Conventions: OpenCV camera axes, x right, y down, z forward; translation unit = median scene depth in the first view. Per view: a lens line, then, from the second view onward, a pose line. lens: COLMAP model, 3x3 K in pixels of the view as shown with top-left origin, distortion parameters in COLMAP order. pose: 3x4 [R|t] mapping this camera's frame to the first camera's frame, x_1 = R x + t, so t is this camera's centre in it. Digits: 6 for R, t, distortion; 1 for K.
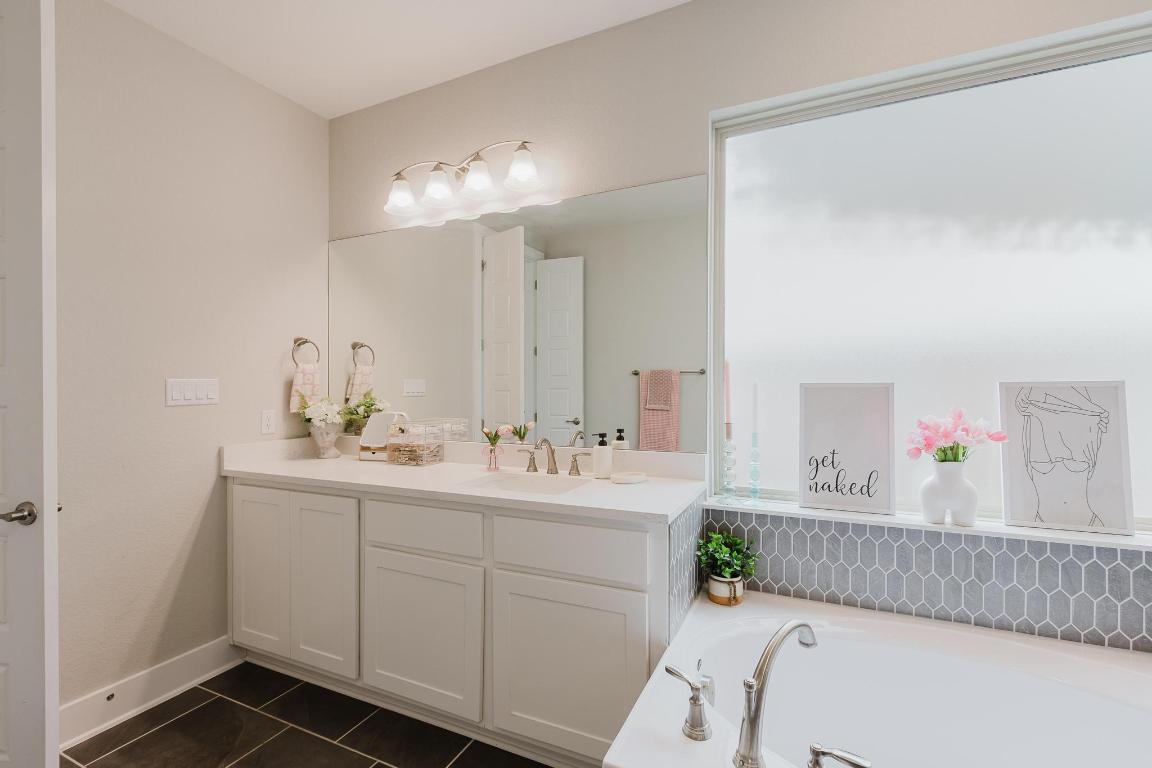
lens RADIAL K [[513.1, 0, 578.2], [0, 513.1, 377.5], [0, 0, 1]] dist [-0.001857, -0.000221]
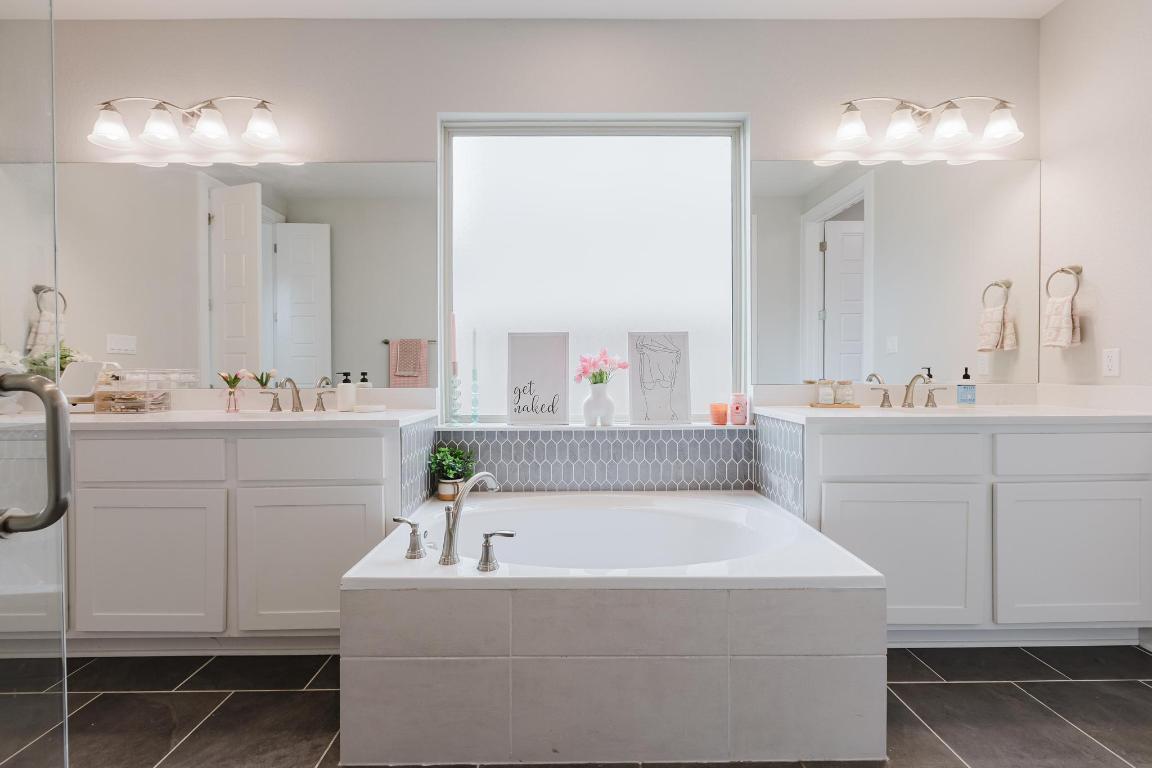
lens RADIAL K [[513.1, 0, 578.2], [0, 513.1, 377.5], [0, 0, 1]] dist [-0.001857, -0.000221]
pose [[0.898209, -0.005588, 0.439533, 0.008602], [-0.003157, 0.999811, 0.019162, 0.099602], [-0.439558, -0.018599, 0.898022, -0.273914]]
